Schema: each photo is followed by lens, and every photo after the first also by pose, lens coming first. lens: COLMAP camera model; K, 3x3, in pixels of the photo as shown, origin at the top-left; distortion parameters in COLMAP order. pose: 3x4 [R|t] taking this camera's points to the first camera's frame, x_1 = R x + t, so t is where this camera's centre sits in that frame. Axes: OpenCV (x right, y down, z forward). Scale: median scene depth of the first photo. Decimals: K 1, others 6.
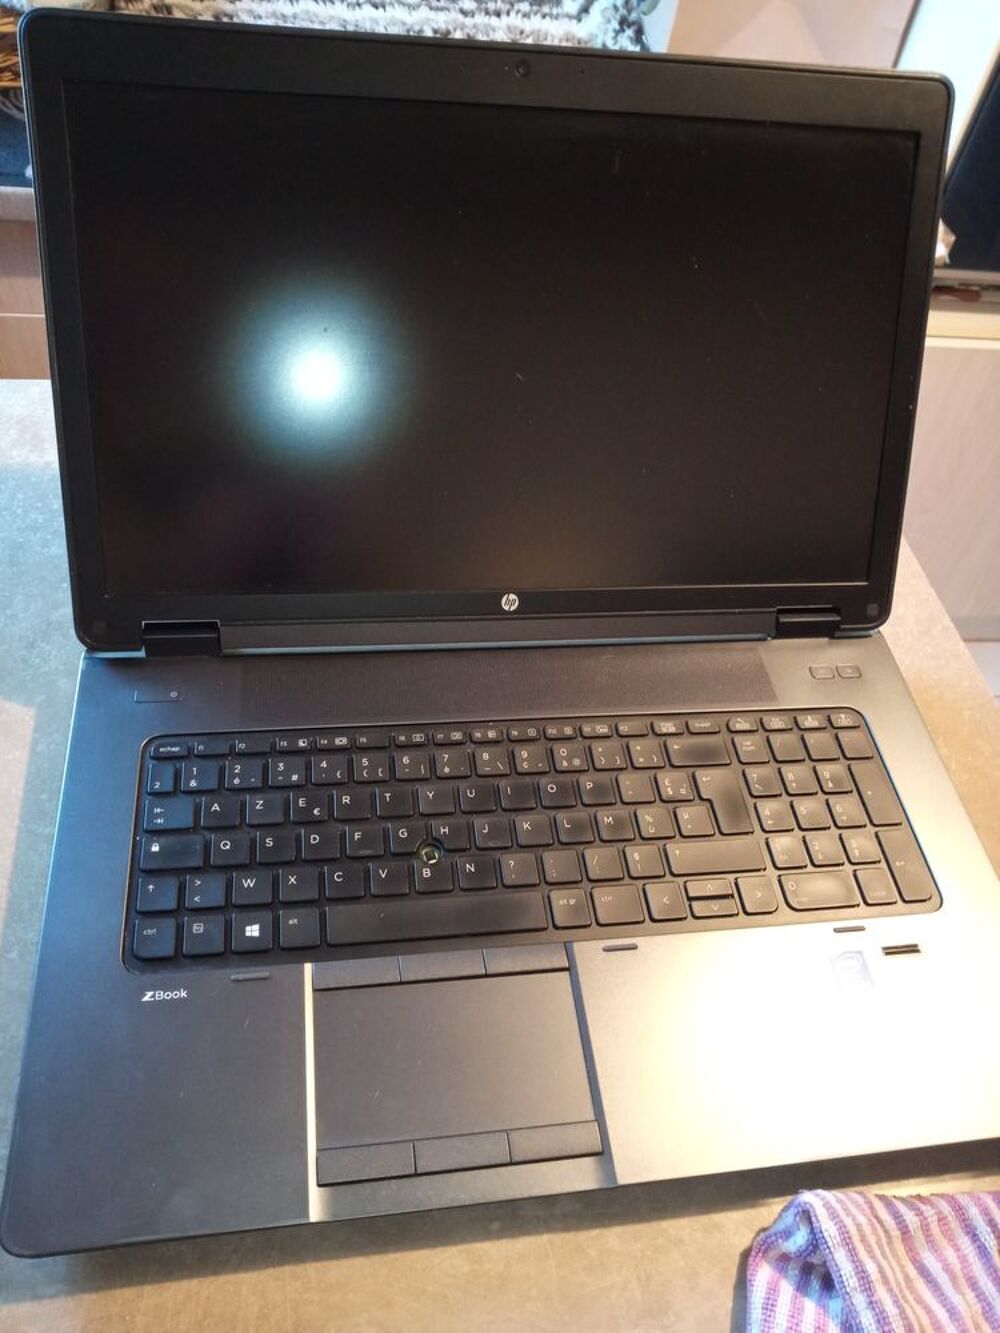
lens RADIAL K [[1024.4, 0, 500.0], [0, 1024.4, 666.5], [0, 0, 1]] dist [0.031515, -0.081526]
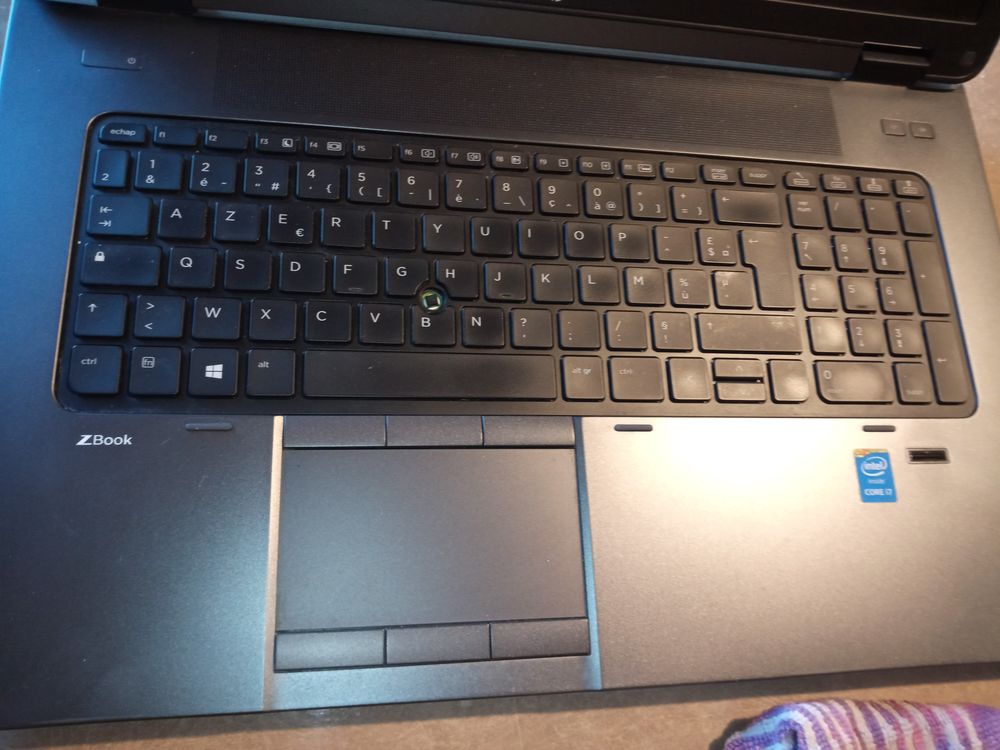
lens RADIAL K [[768.5, 0, 500.0], [0, 768.5, 375.0], [0, 0, 1]] dist [0.031515, -0.081526]
pose [[0.993028, 0.109297, 0.044146, -0.031527], [-0.117875, 0.921968, 0.368890, -0.002421], [-0.000382, -0.371522, 0.928424, 0.373682]]
